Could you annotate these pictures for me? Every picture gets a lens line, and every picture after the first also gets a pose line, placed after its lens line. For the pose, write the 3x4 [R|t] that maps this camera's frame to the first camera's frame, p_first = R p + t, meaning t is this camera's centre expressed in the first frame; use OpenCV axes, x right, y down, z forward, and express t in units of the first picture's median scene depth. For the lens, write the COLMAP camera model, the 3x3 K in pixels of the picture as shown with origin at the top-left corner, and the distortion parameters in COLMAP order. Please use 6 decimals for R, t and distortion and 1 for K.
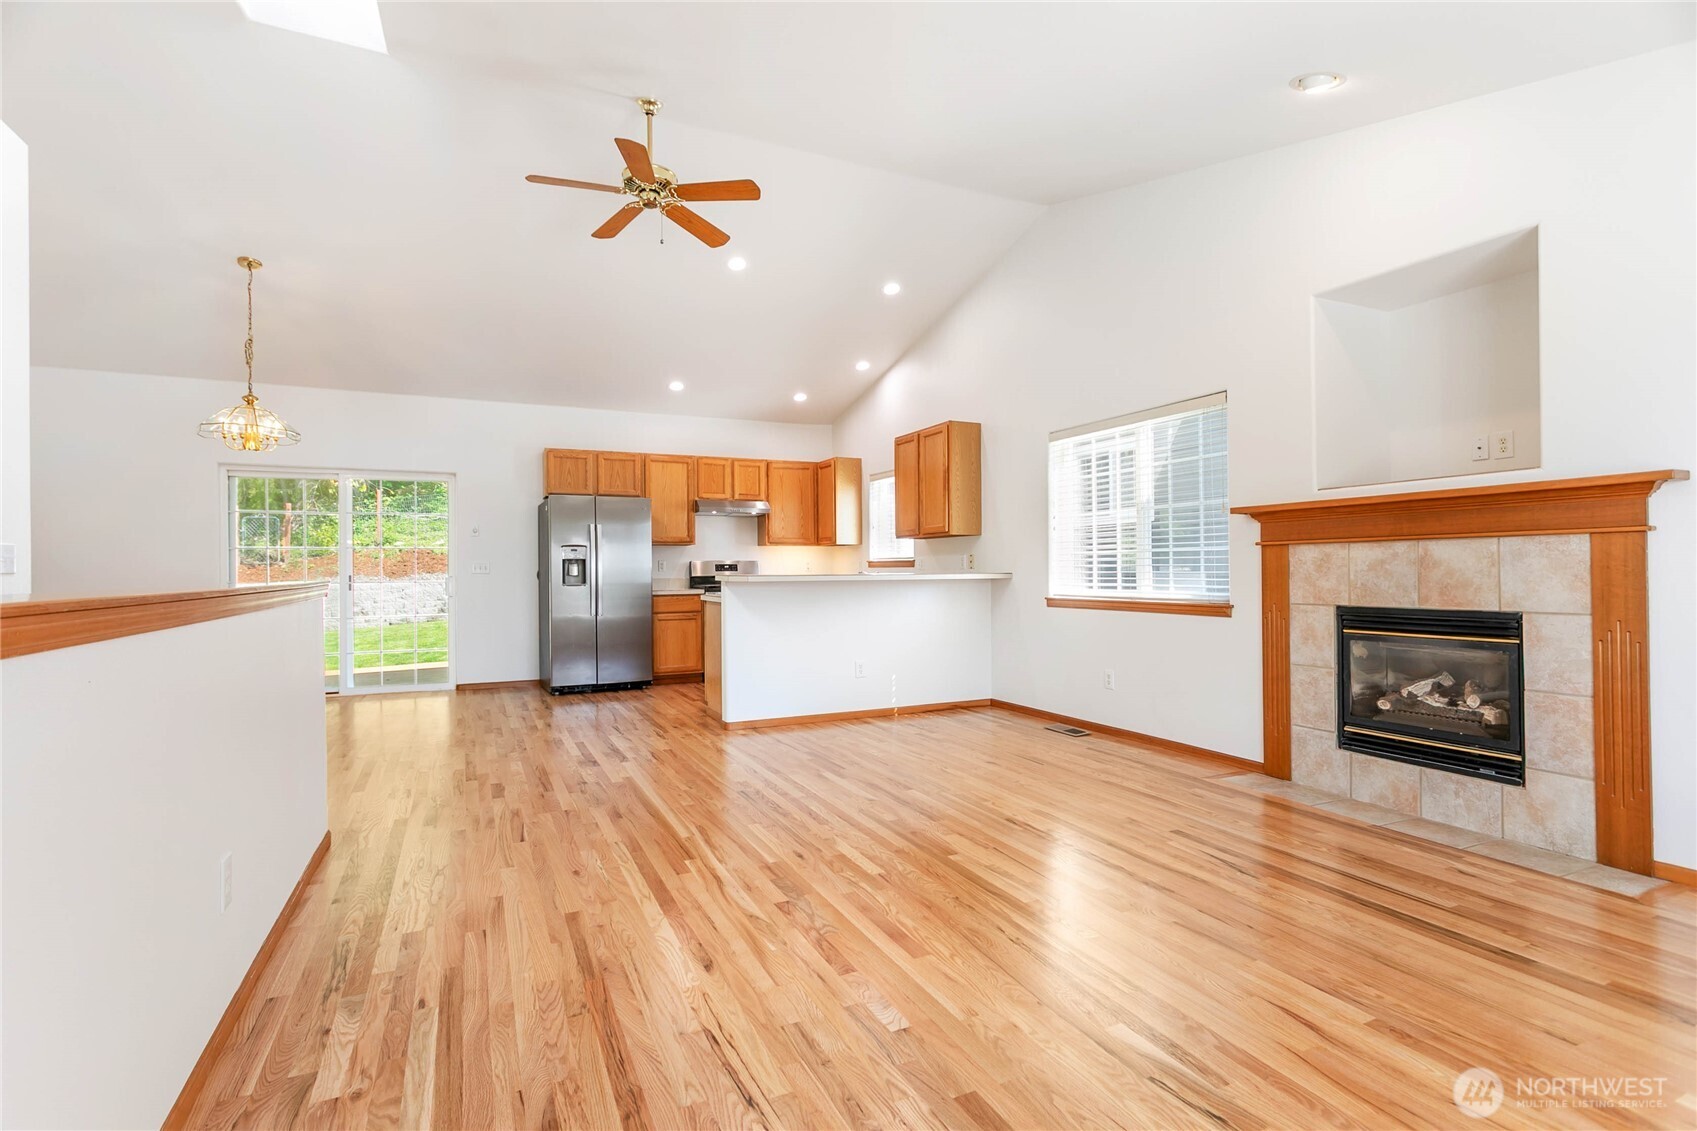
lens RADIAL K [[802.9, 0, 845.5], [0, 802.9, 565.7], [0, 0, 1]] dist [-0.000803, 0.000318]
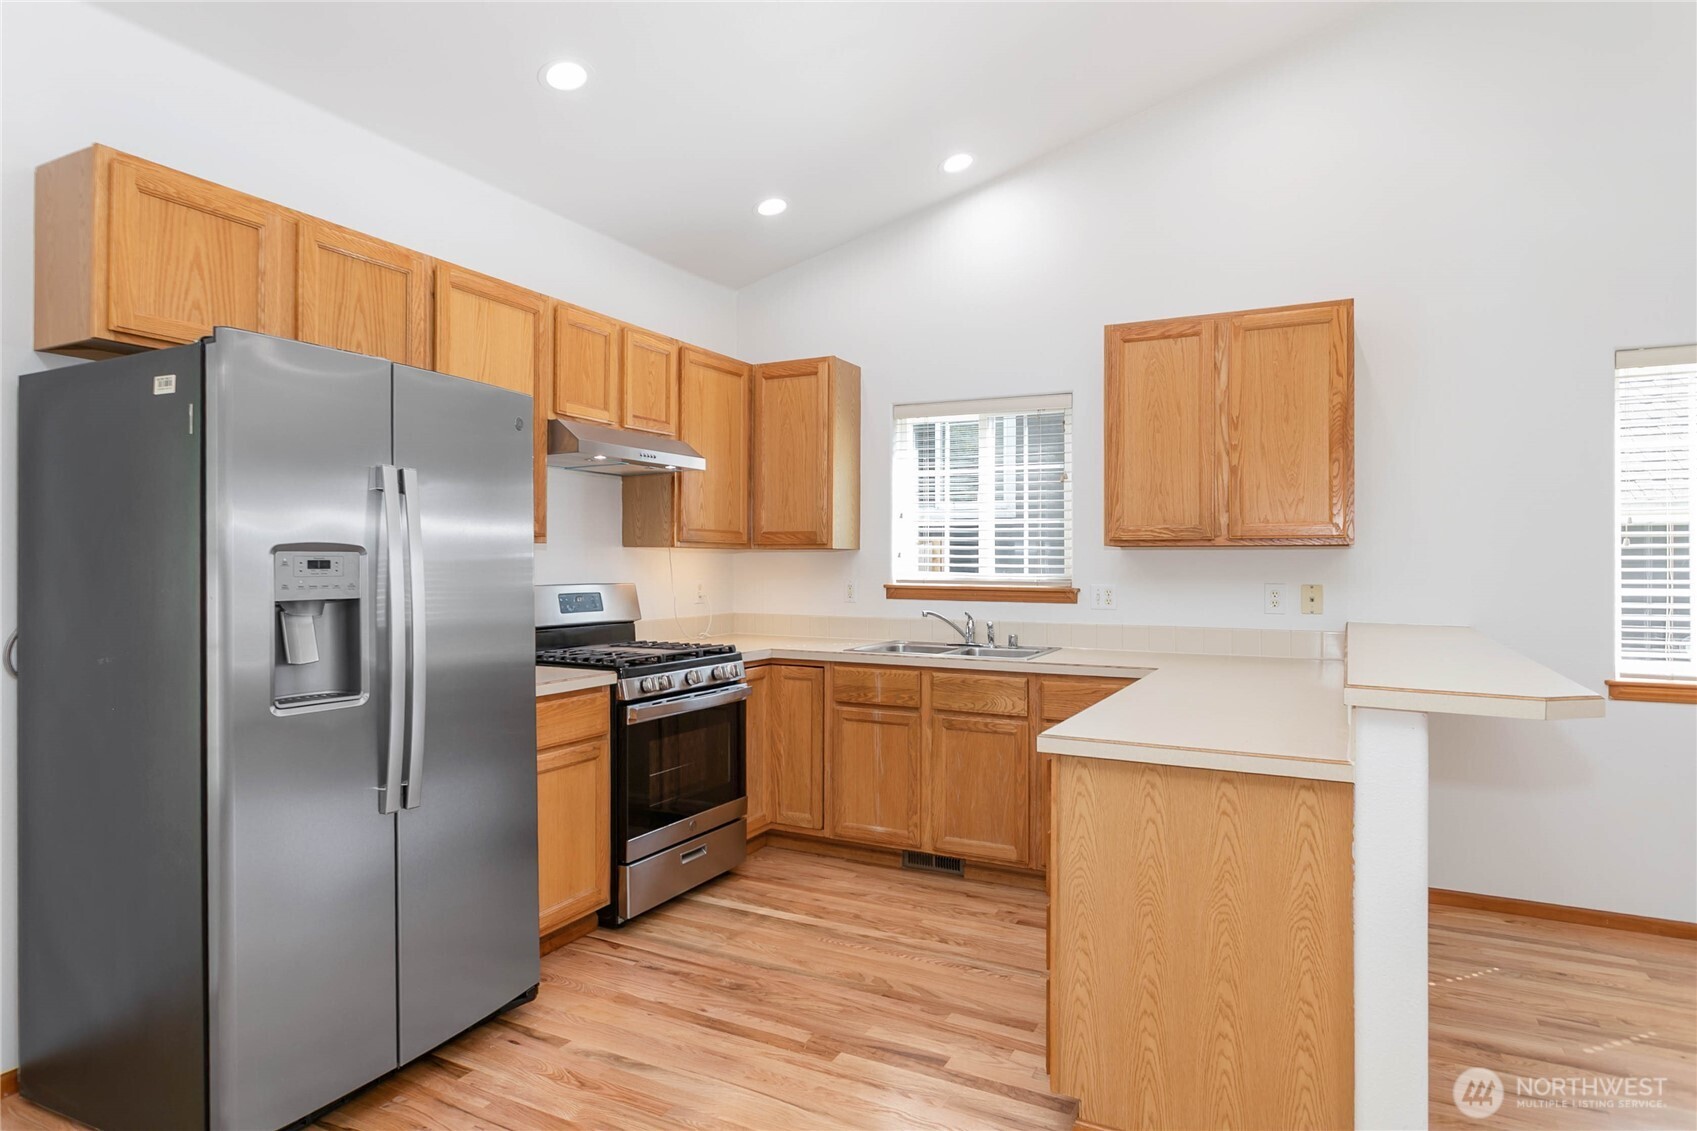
lens RADIAL K [[950.8, 0, 839.6], [0, 950.8, 553.2], [0, 0, 1]] dist [-0.007393, 0.000532]
pose [[0.793993, 0.016340, 0.607707, -0.731237], [-0.013069, 0.999866, -0.009809, -0.041324], [-0.607786, -0.000154, 0.794101, 1.249880]]
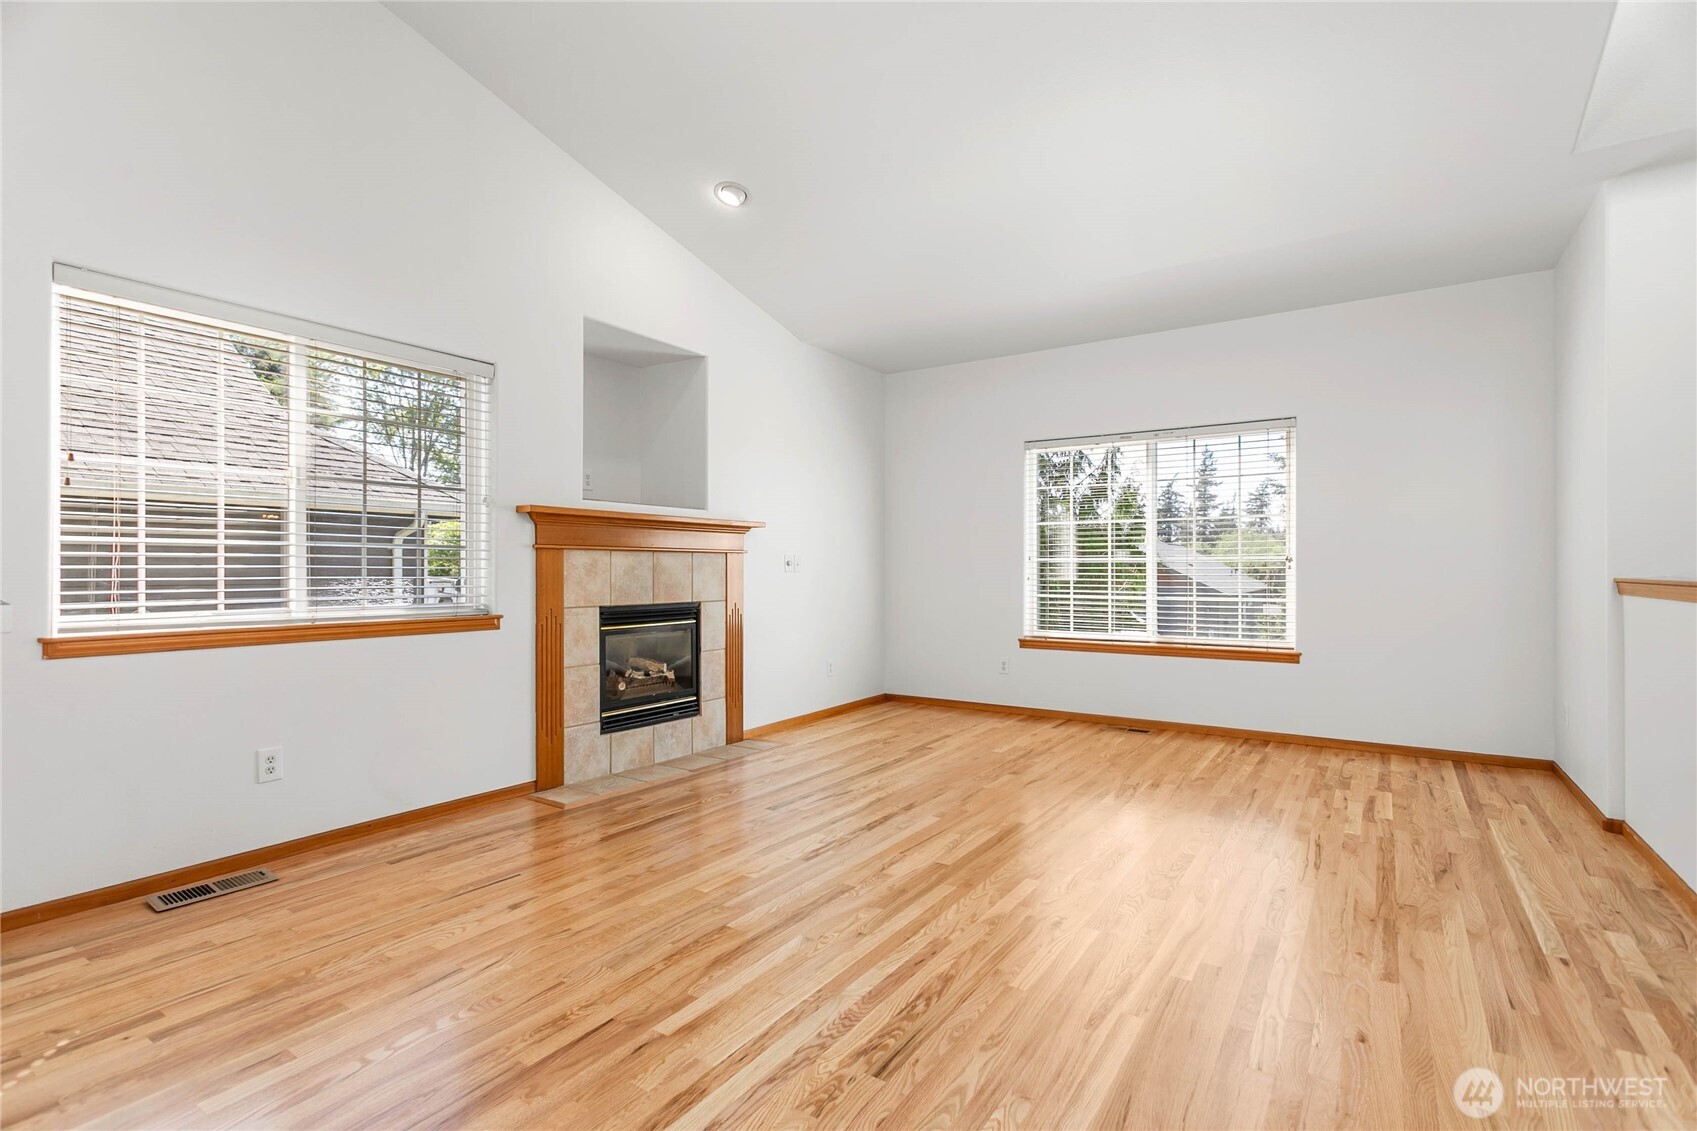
lens RADIAL K [[799.4, 0, 848.5], [0, 799.4, 565.5], [0, 0, 1]] dist [0.004719, 0.001096]
pose [[-0.515723, 0.013007, 0.856657, -0.520129], [-0.001189, 0.999873, -0.015897, 0.010249], [-0.856754, -0.009217, -0.515642, 1.291362]]
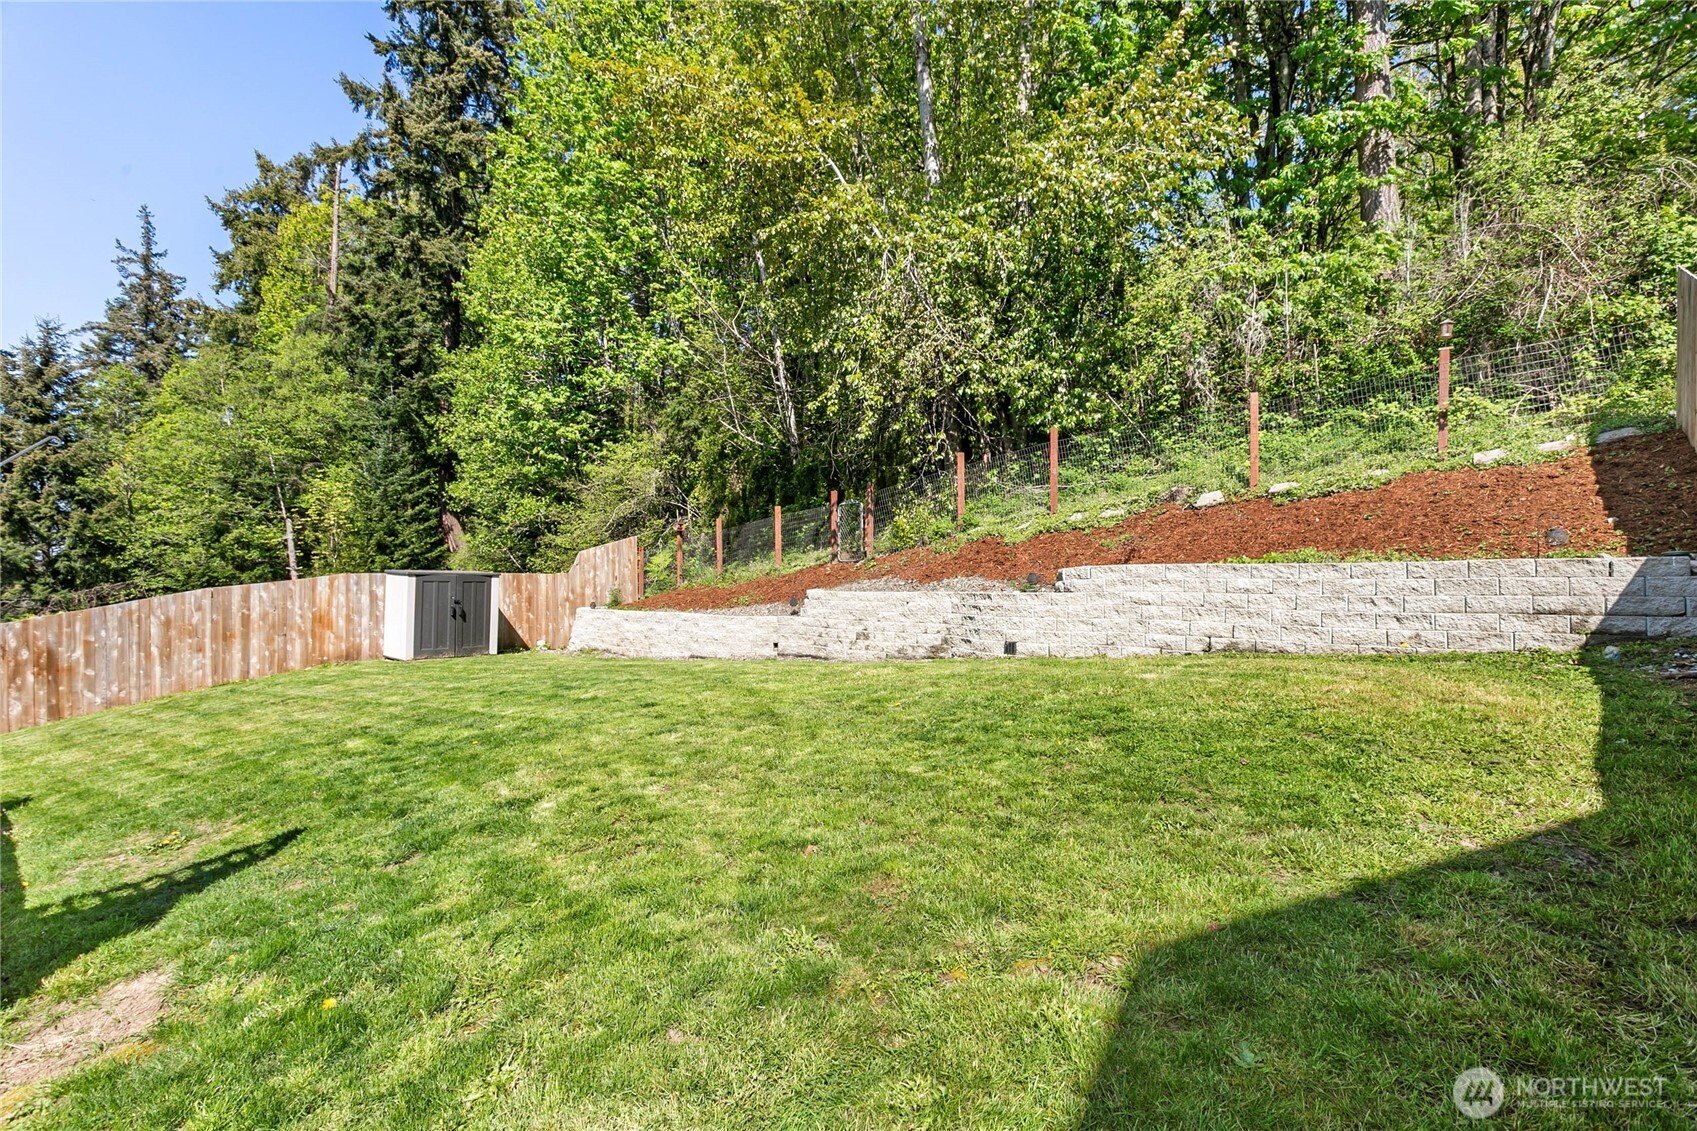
lens RADIAL K [[807.7, 0, 843.2], [0, 807.7, 565.4], [0, 0, 1]] dist [-0.001103, 0.001858]
pose [[0.408694, 0.002097, -0.912669, 0.017163], [0.000928, 0.999996, 0.002714, -0.003563], [0.912671, -0.001956, 0.408690, 3.466687]]
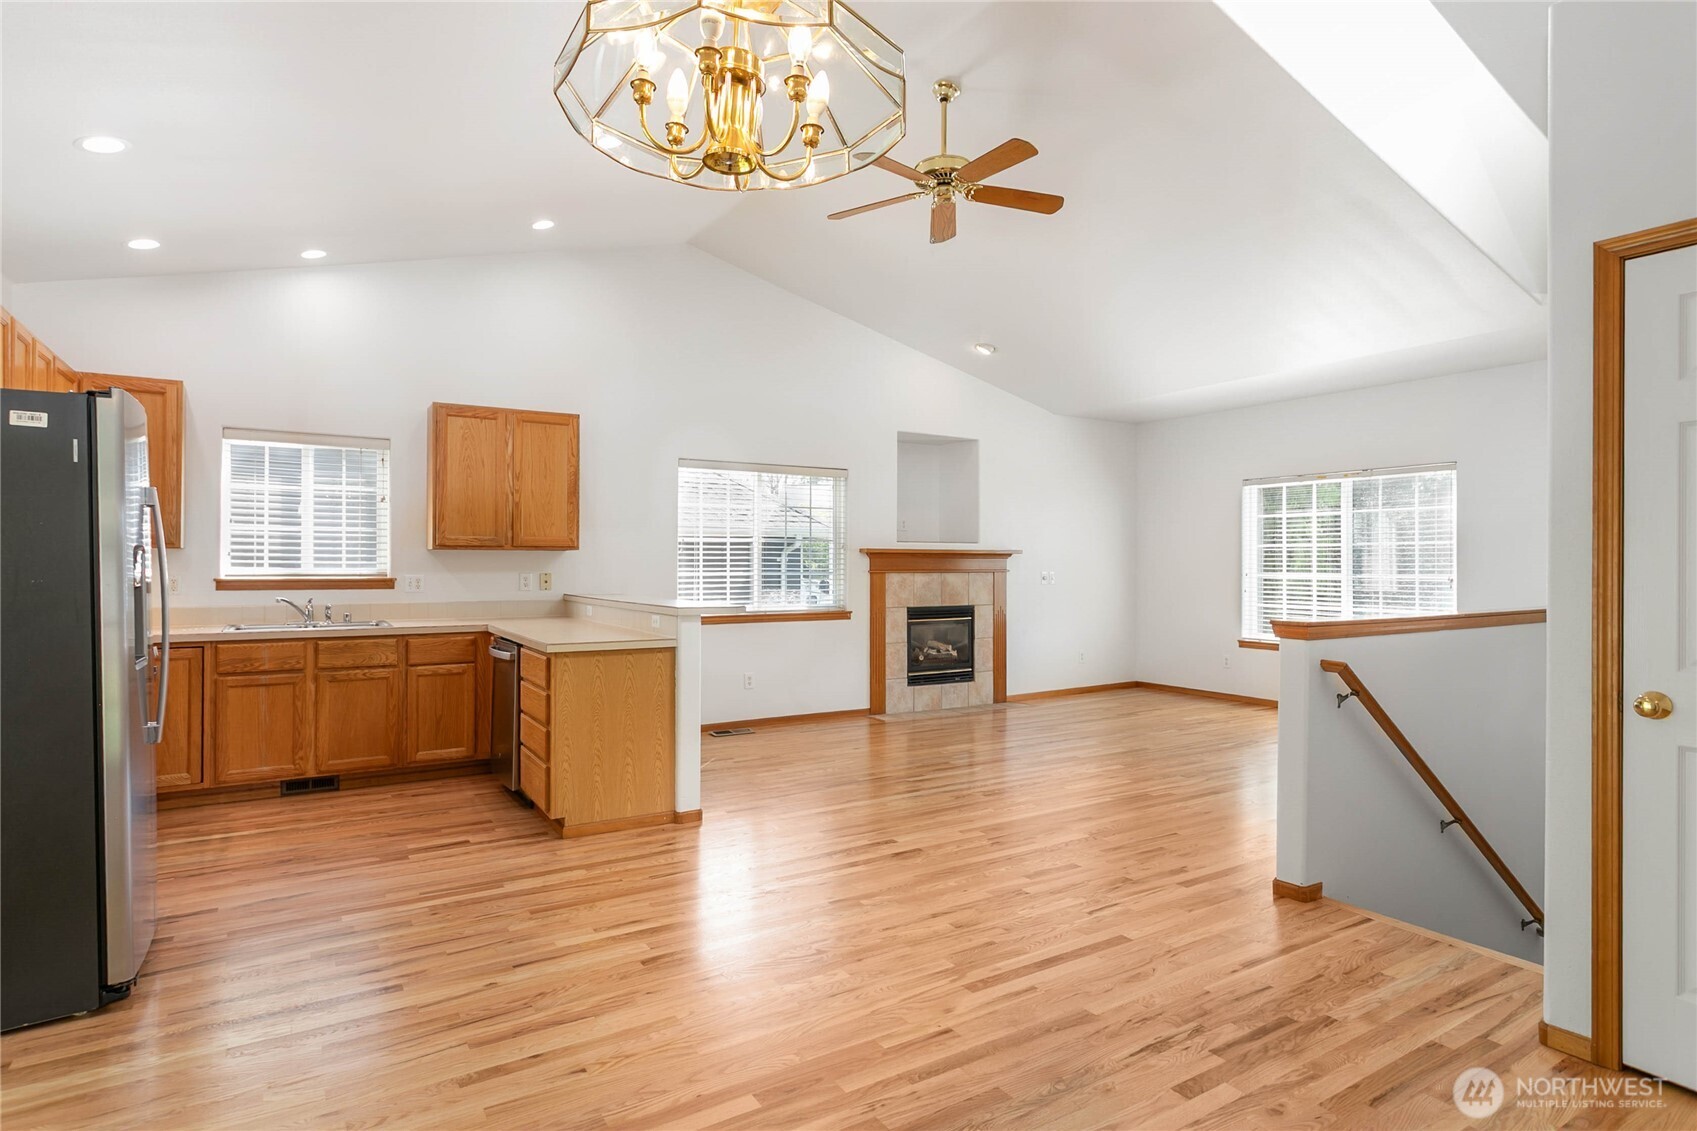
lens RADIAL K [[910.0, 0, 843.3], [0, 910.0, 559.8], [0, 0, 1]] dist [-0.004573, 0.000655]
pose [[-0.118240, 0.011294, 0.992921, -1.421476], [-0.006572, 0.999905, -0.012156, -0.031691], [-0.992963, -0.007963, -0.118155, 1.401821]]
